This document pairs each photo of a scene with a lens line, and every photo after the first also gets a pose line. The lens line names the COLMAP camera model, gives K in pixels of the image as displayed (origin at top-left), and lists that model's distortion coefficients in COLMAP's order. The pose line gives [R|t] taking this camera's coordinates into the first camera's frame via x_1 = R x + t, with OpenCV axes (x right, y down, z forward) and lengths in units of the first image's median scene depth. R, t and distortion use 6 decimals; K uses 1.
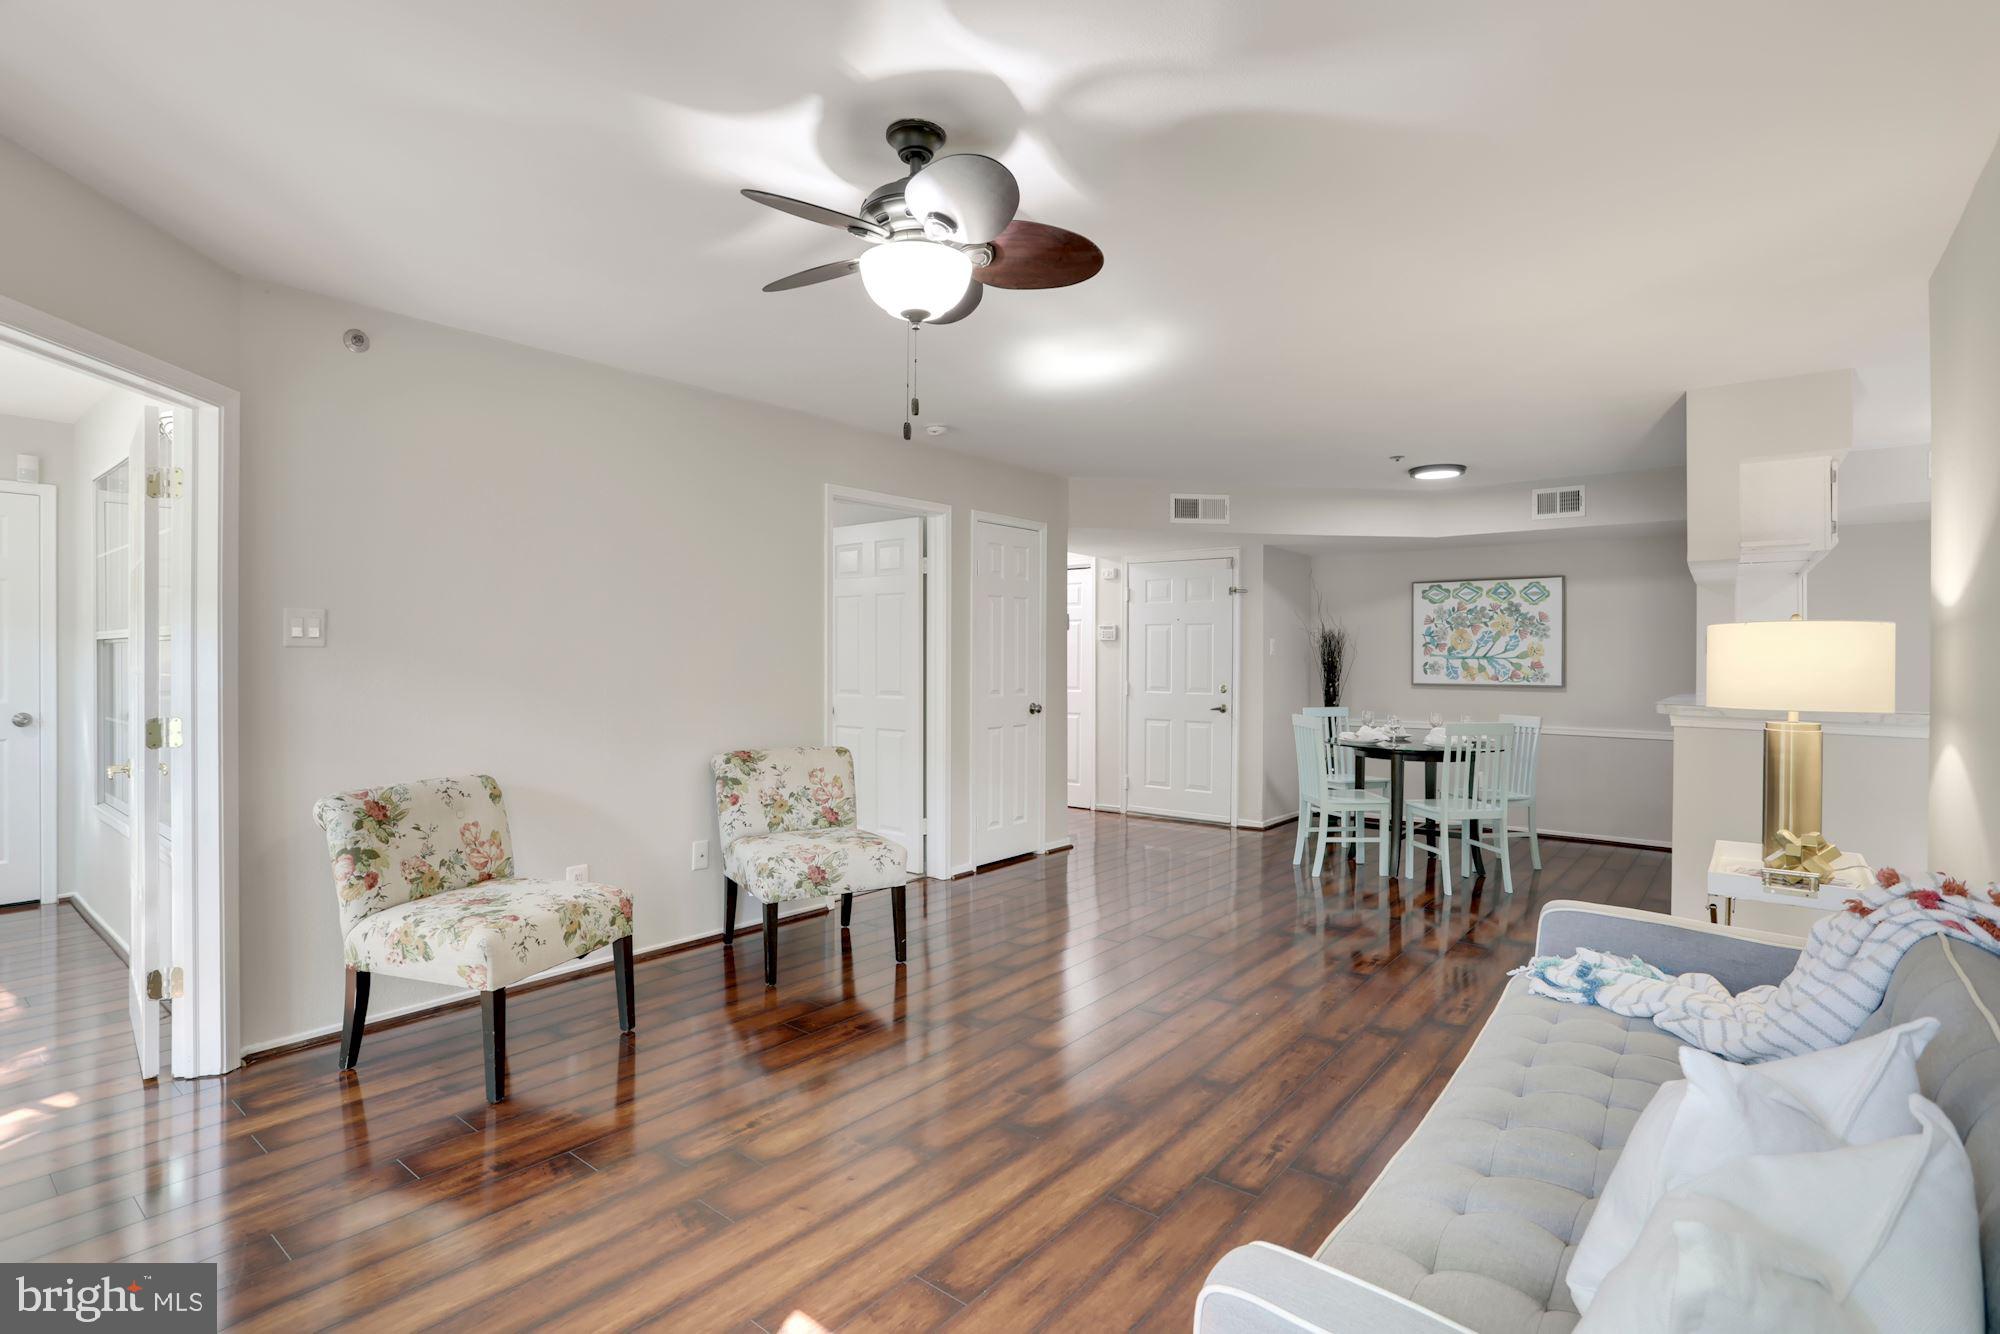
lens RADIAL K [[977.5, 0, 986.3], [0, 977.5, 658.1], [0, 0, 1]] dist [-0.048843, 0.025979]
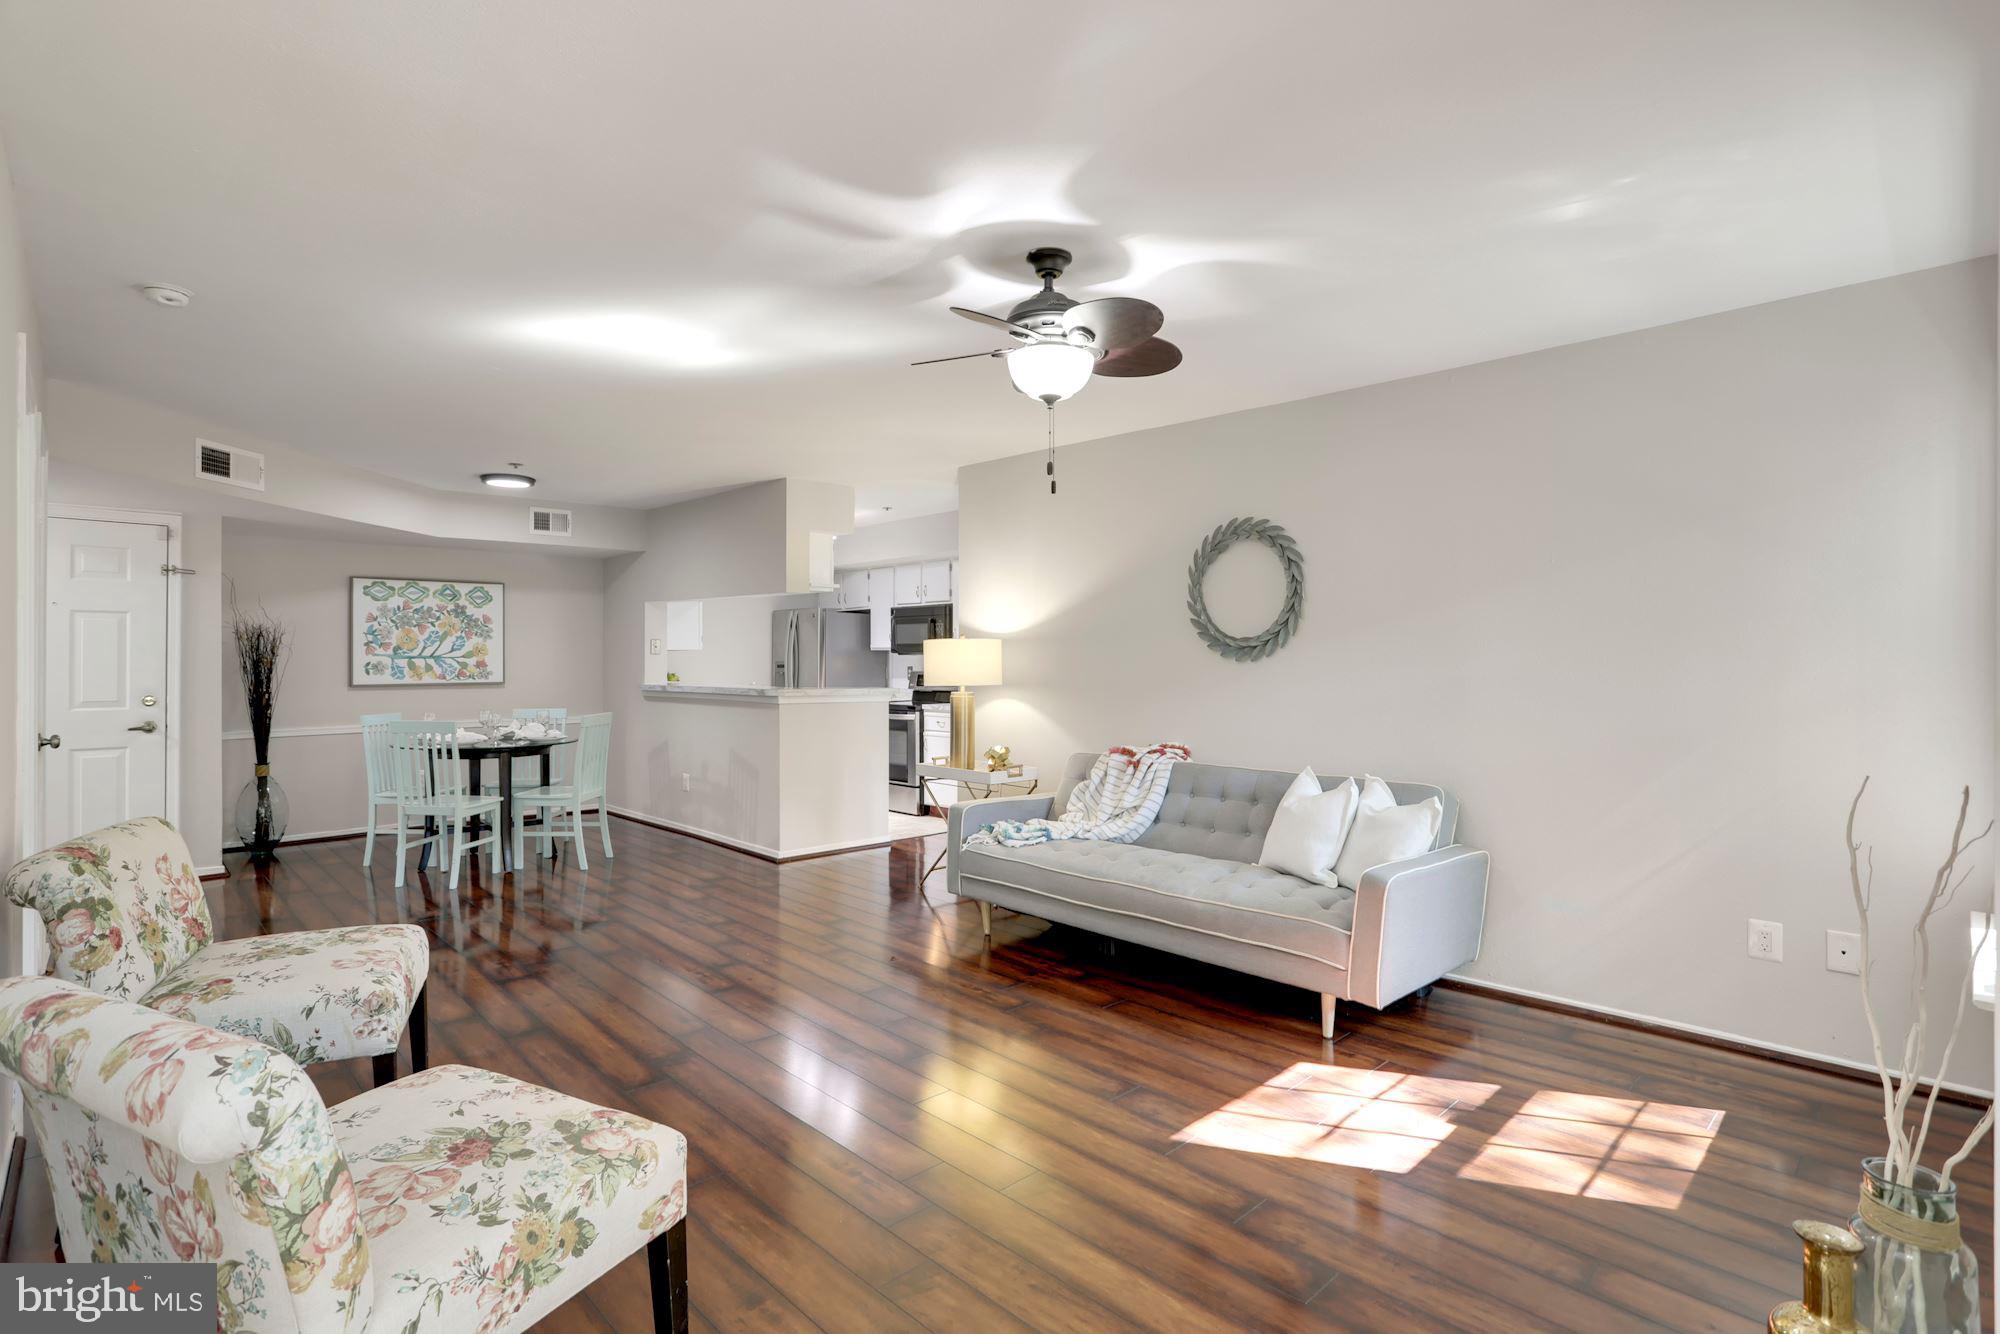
lens RADIAL K [[977.5, 0, 1009.7], [0, 977.5, 659.5], [0, 0, 1]] dist [-0.048843, 0.025979]
pose [[0.119244, -0.006782, 0.992842, -0.429103], [0.000887, 0.999977, 0.006724, -0.004350], [-0.992865, 0.000079, 0.119247, 0.281273]]
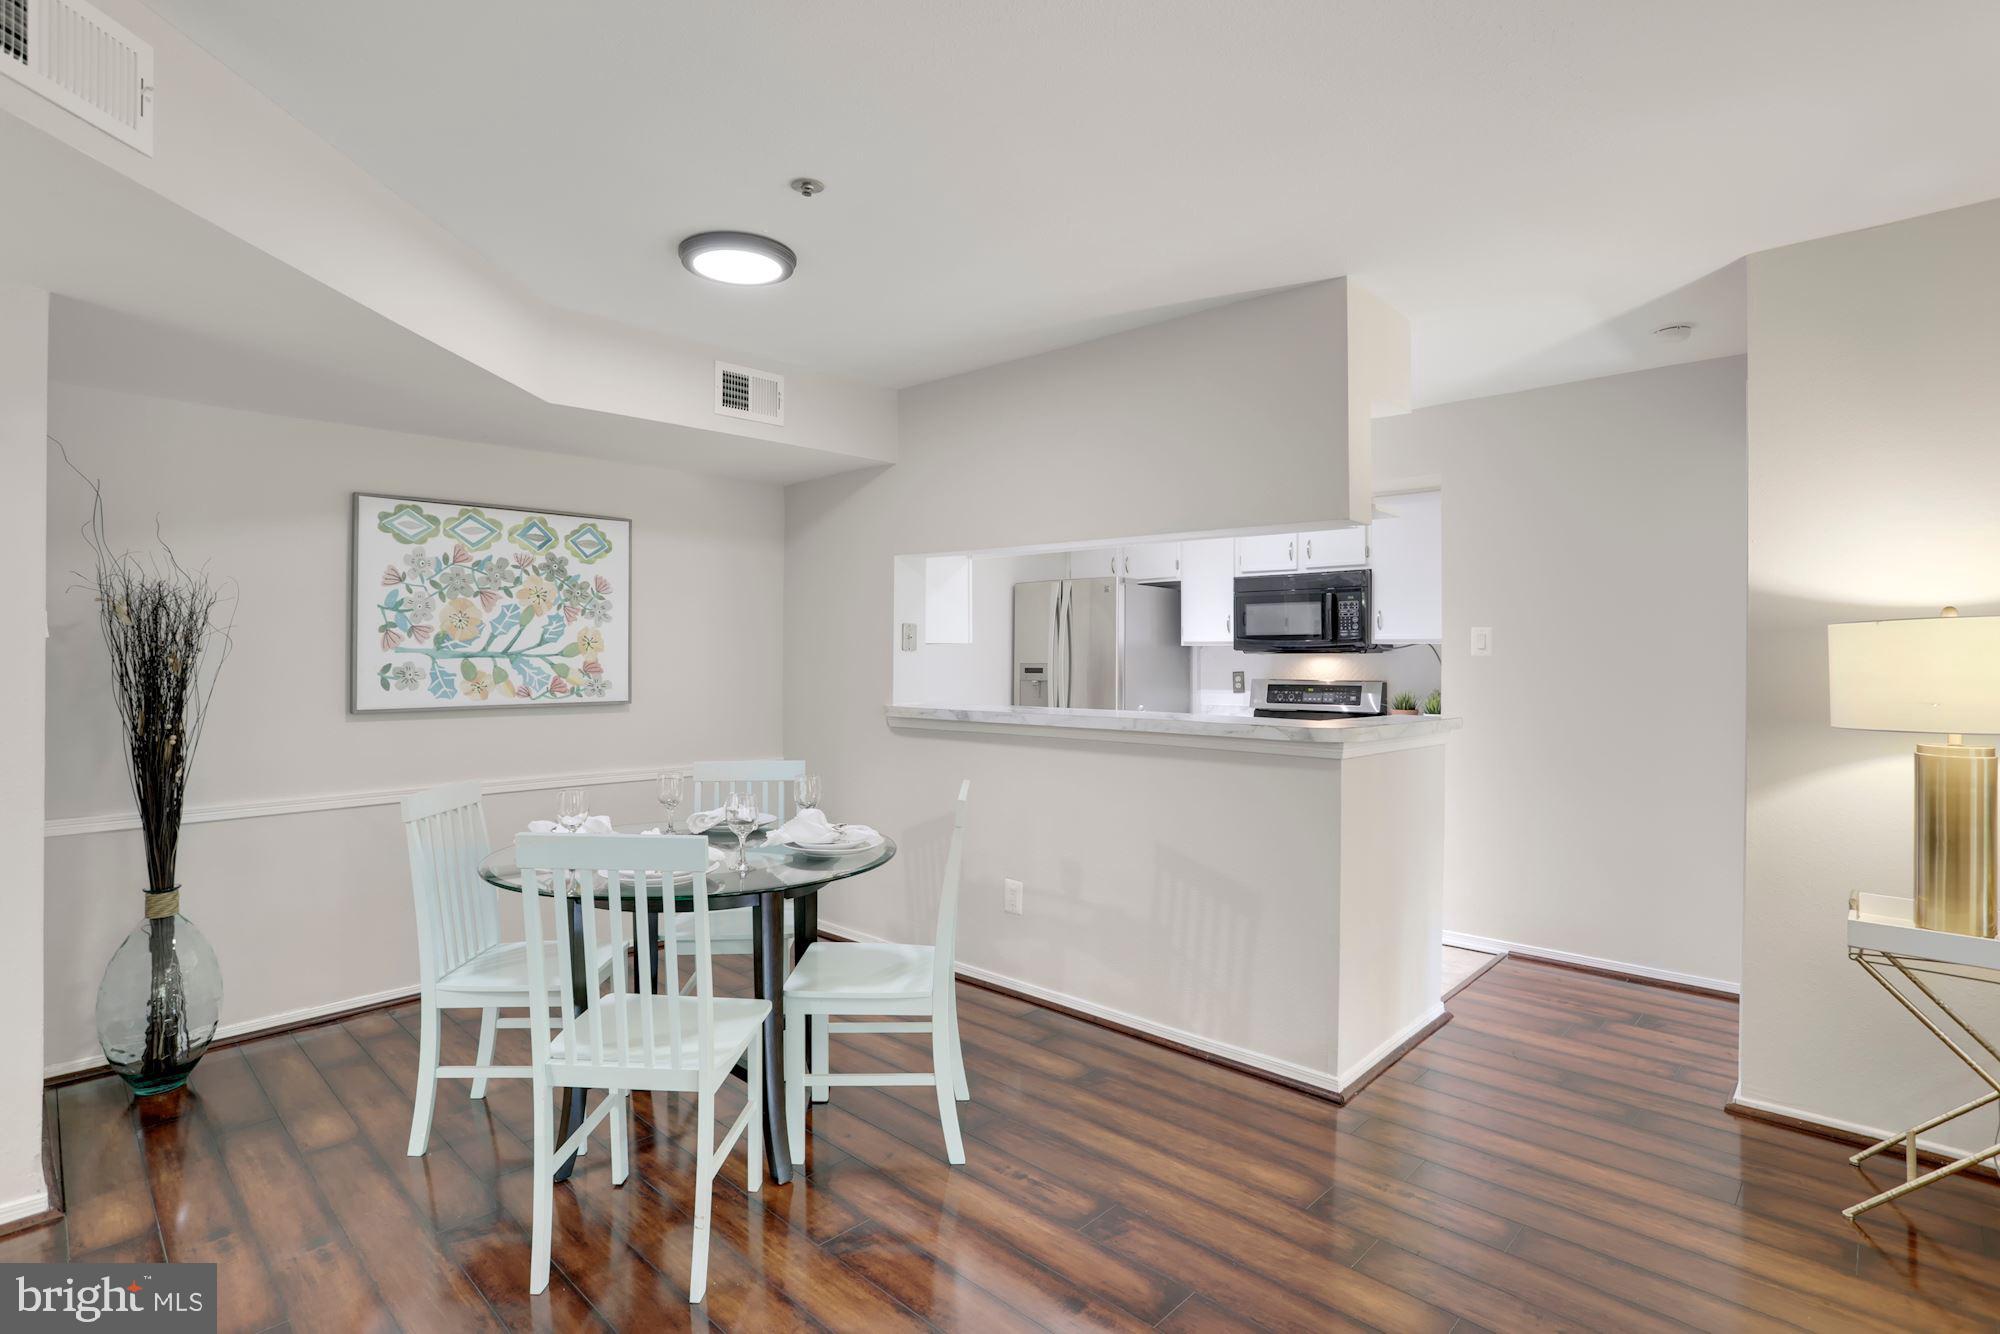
lens RADIAL K [[977.5, 0, 1005.4], [0, 977.5, 654.4], [0, 0, 1]] dist [-0.048843, 0.025979]
pose [[0.074939, -0.002845, 0.997184, 0.006633], [-0.002842, 0.999991, 0.003066, -0.003154], [-0.997184, -0.003064, 0.074930, 0.702452]]
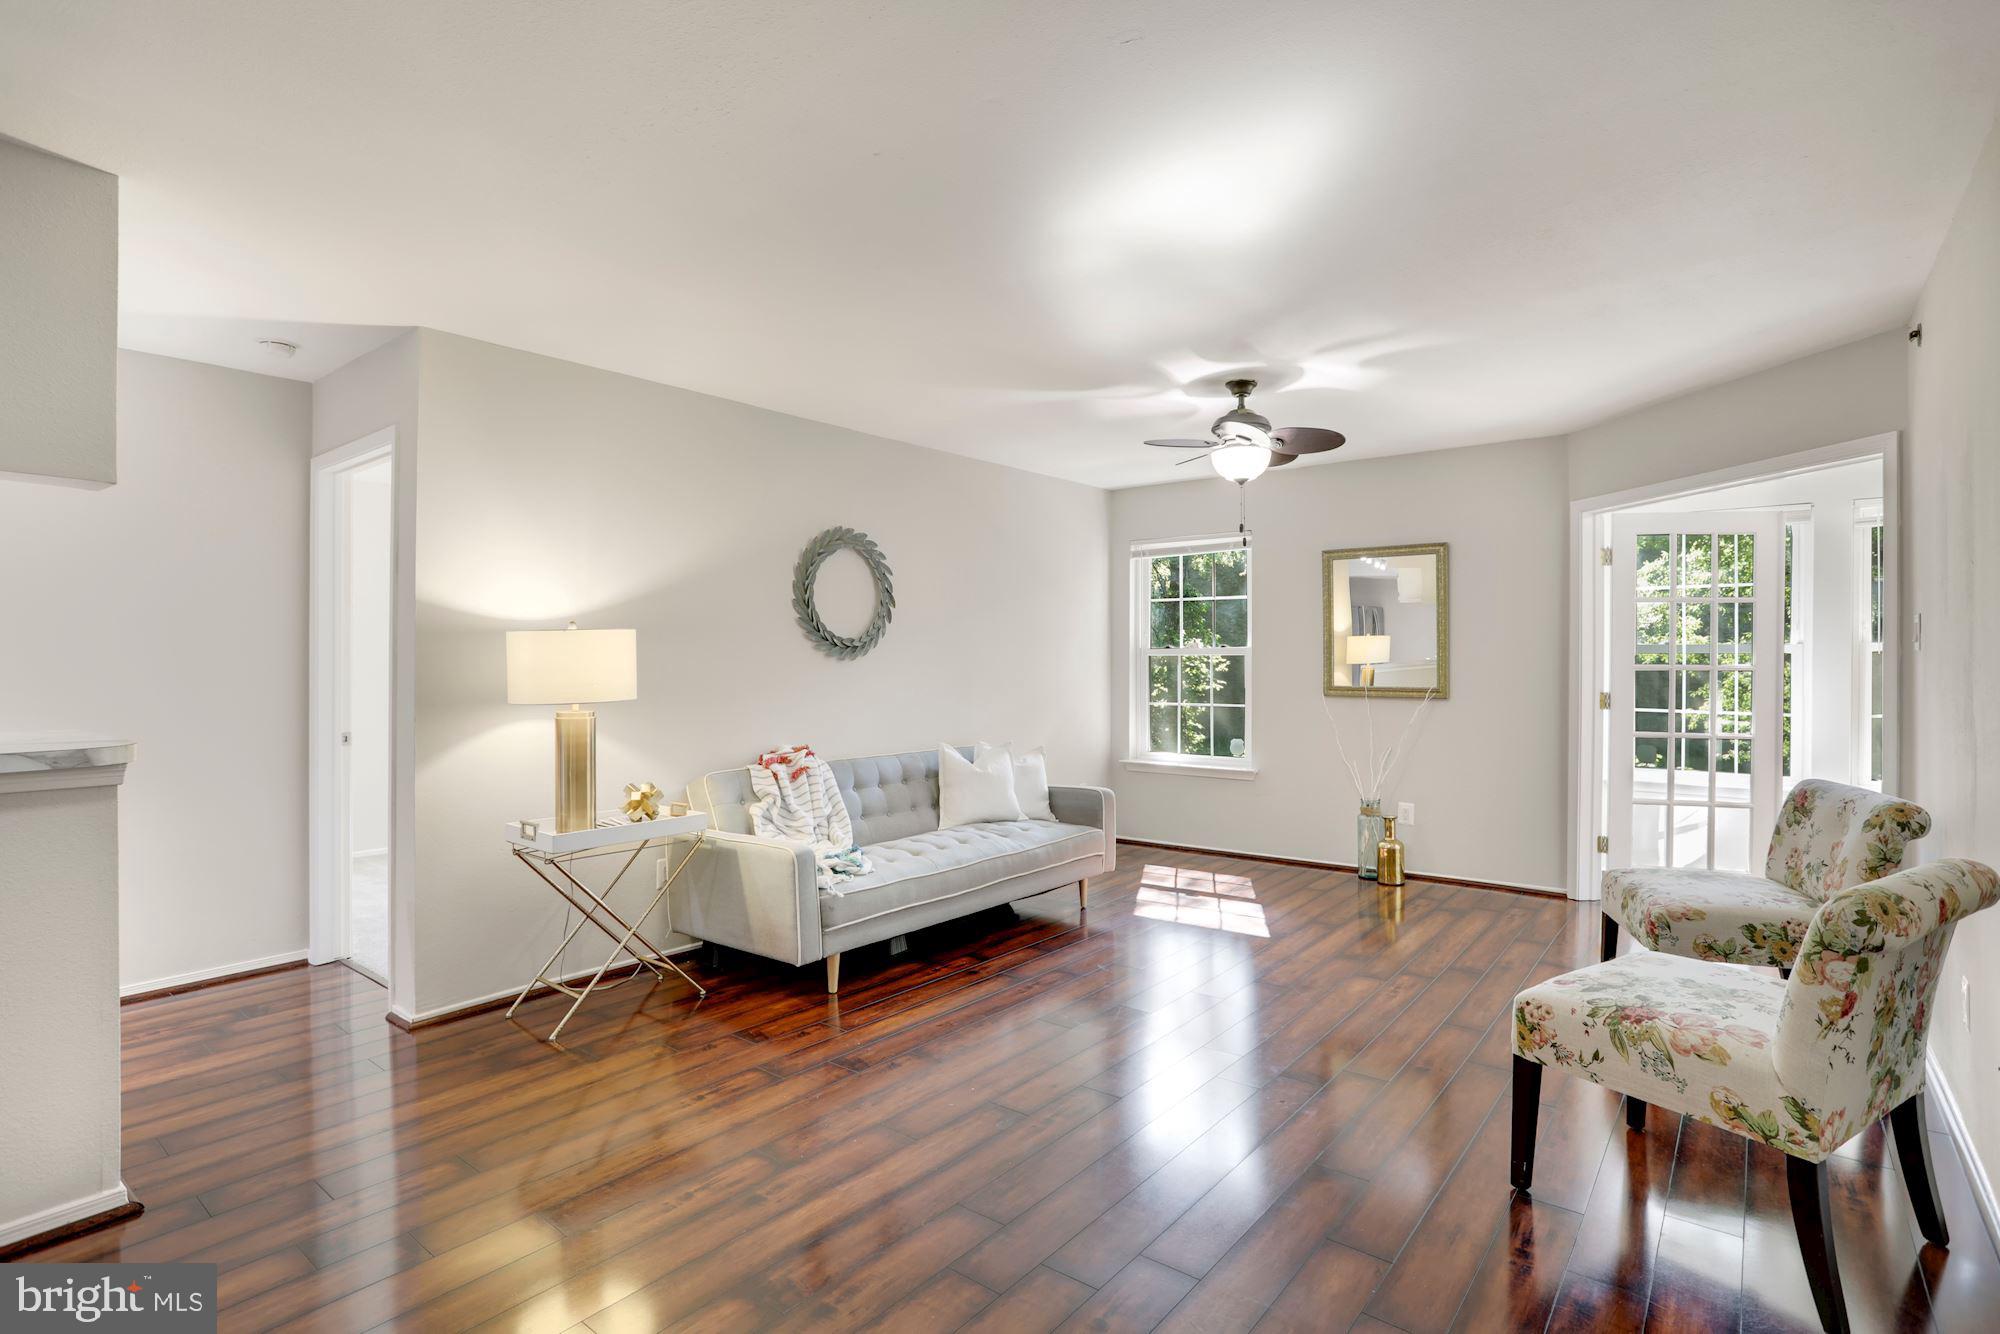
lens RADIAL K [[977.5, 0, 993.2], [0, 977.5, 659.0], [0, 0, 1]] dist [-0.048843, 0.025979]
pose [[-0.999988, -0.002651, -0.004079, 0.133295], [-0.002666, 0.999989, 0.003794, -0.002520], [0.004069, 0.003805, -0.999984, 0.912444]]
